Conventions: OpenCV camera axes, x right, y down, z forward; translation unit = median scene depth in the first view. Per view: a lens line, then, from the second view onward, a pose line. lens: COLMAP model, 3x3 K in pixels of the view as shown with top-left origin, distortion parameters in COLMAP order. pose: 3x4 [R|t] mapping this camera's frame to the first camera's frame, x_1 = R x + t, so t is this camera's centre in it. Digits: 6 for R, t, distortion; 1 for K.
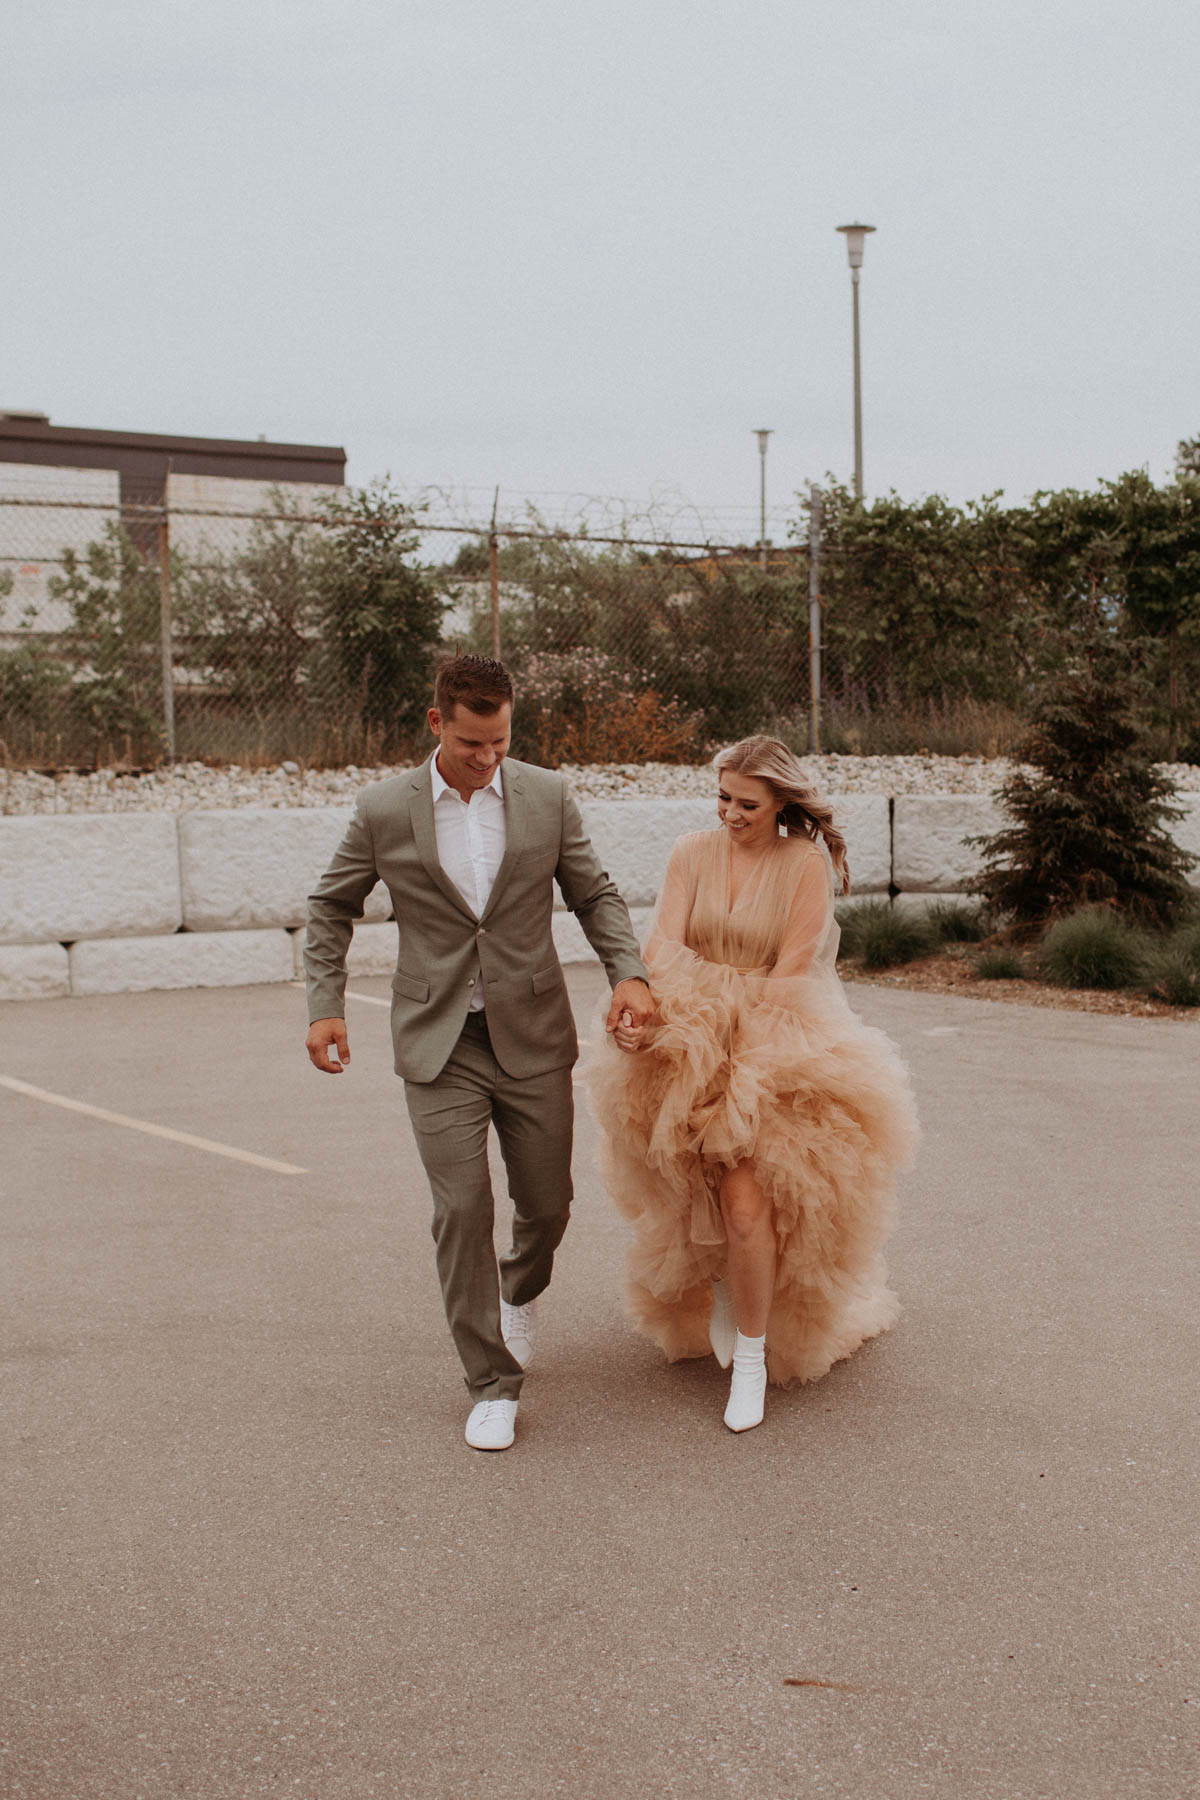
lens RADIAL K [[2018.2, 0, 600.2], [0, 2018.2, 897.6], [0, 0, 1]] dist [-0.094839, 0.046998]
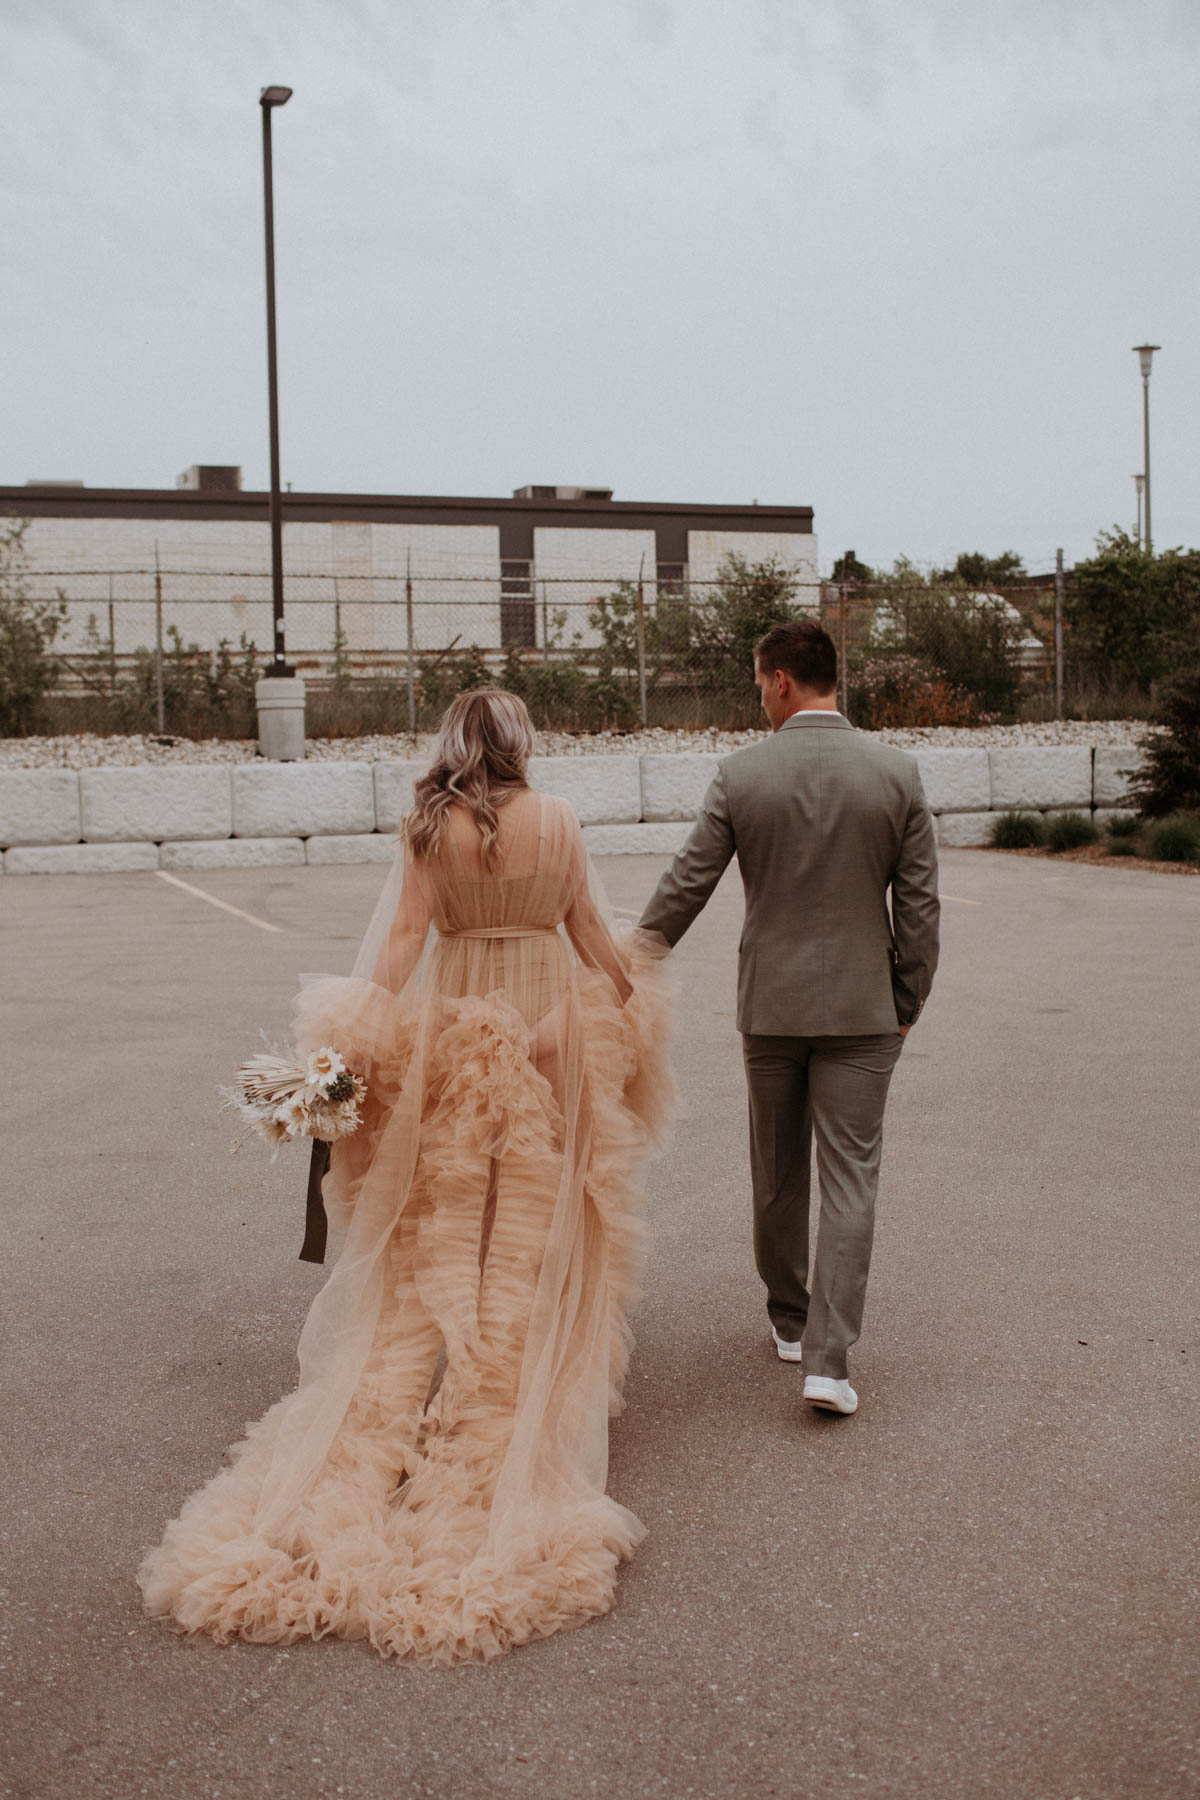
lens RADIAL K [[1858.2, 0, 600.0], [0, 1858.2, 900.0], [0, 0, 1]] dist [-0.096505, 0.106829]
pose [[0.952897, 0.019491, -0.302668, 0.215927], [-0.012783, 0.999627, 0.024127, 0.039216], [0.303026, -0.019122, 0.952791, -0.489331]]
